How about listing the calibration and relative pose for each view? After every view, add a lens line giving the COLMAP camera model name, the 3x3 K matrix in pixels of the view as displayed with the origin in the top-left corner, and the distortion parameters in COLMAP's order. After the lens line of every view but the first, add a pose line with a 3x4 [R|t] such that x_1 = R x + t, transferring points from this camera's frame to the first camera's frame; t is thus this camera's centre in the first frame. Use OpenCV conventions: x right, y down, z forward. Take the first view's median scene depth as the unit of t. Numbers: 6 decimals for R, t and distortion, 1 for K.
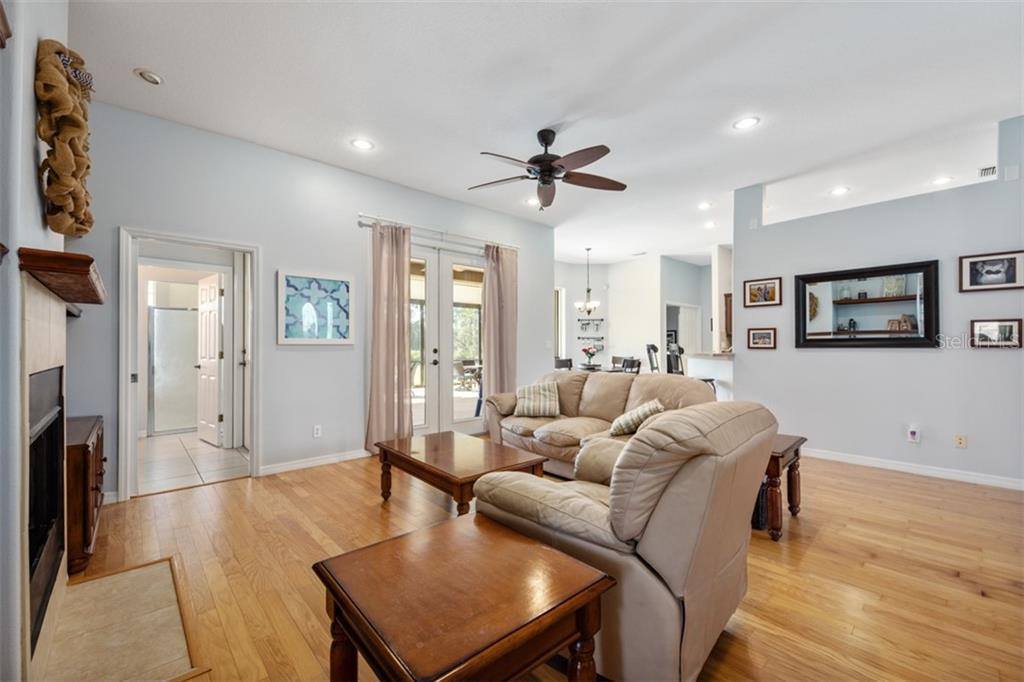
lens RADIAL K [[424.4, 0, 517.1], [0, 424.4, 344.0], [0, 0, 1]] dist [0.014173, -0.000926]
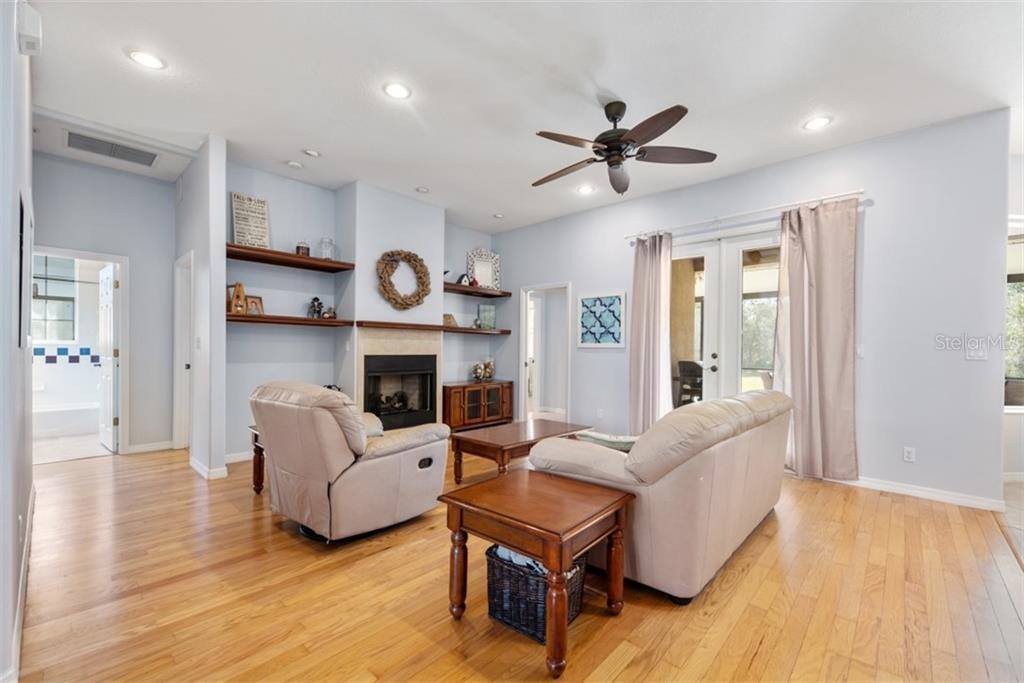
lens RADIAL K [[424.4, 0, 518.9], [0, 424.4, 349.3], [0, 0, 1]] dist [0.014173, -0.000926]
pose [[0.110036, 0.008967, -0.993887, 0.779976], [-0.000460, 0.999960, 0.008971, -0.005262], [0.993927, -0.000529, 0.110036, 0.592412]]
